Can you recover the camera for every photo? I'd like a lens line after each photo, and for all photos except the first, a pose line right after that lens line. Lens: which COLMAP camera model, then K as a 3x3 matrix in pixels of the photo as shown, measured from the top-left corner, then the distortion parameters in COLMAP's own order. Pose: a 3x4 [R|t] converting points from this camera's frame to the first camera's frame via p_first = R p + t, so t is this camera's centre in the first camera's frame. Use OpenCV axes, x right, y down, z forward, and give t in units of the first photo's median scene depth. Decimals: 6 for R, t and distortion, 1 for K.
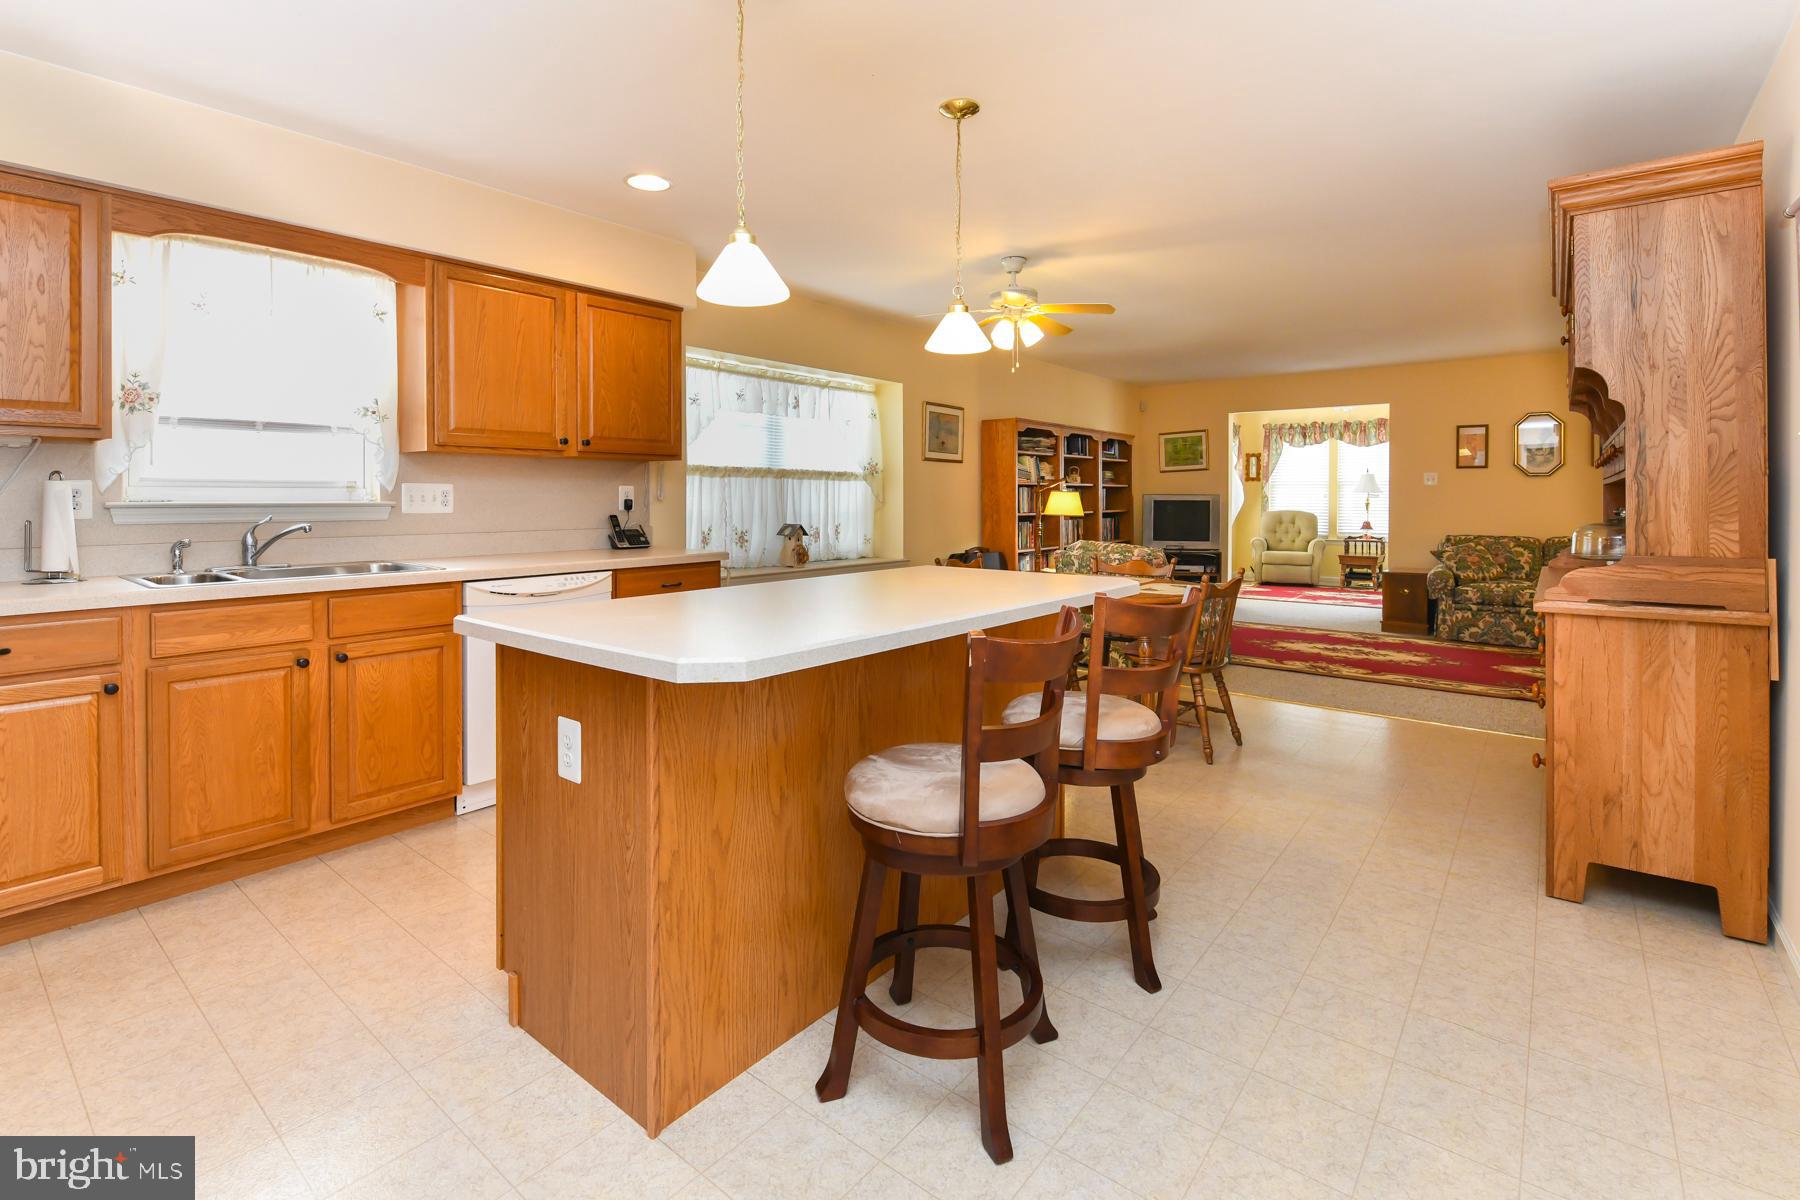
lens RADIAL K [[845.0, 0, 878.3], [0, 845.0, 515.1], [0, 0, 1]] dist [-0.003037, -0.000946]
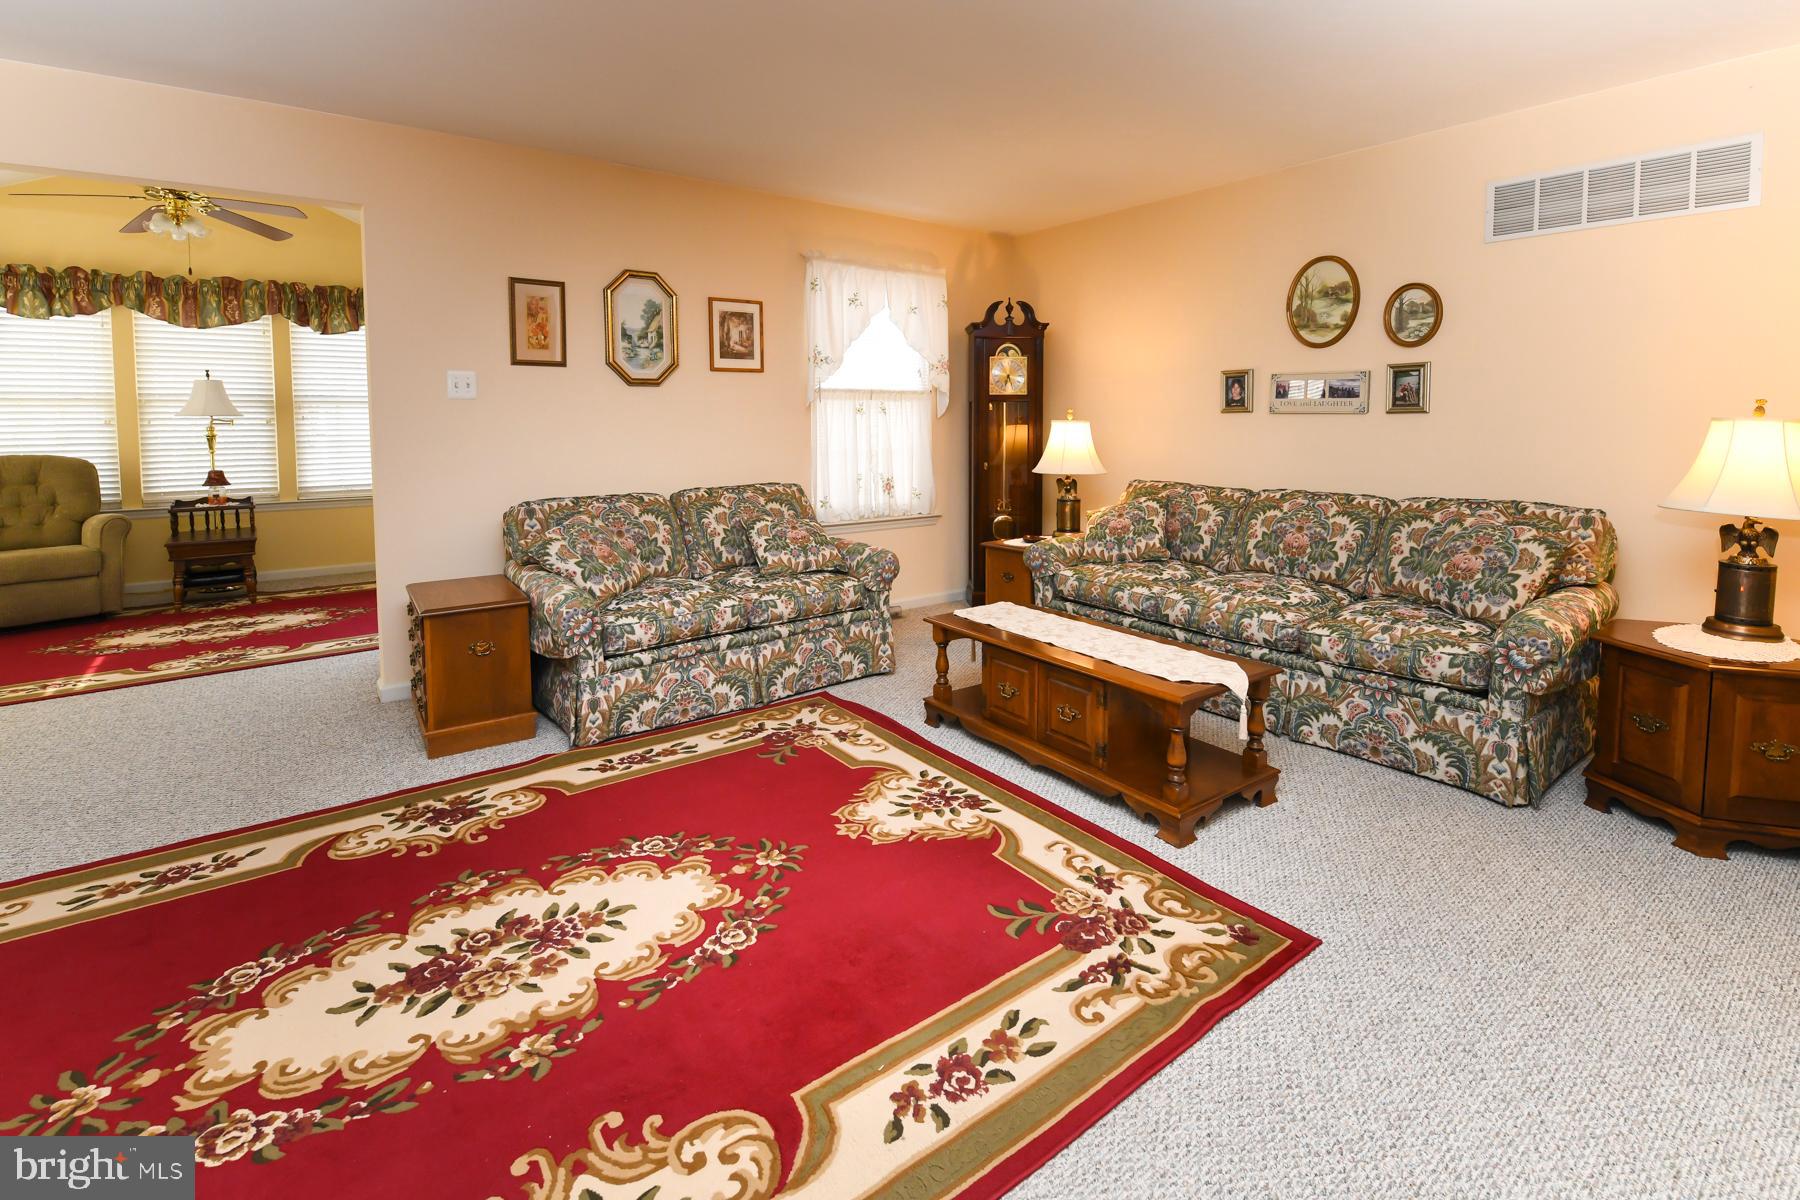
lens RADIAL K [[872.0, 0, 936.7], [0, 872.0, 441.5], [0, 0, 1]] dist [0.004348, -0.009381]
pose [[0.246587, -0.026972, 0.968745, 0.257392], [0.026913, 0.999418, 0.020975, -0.014758], [-0.968747, 0.020900, 0.247170, 0.661974]]
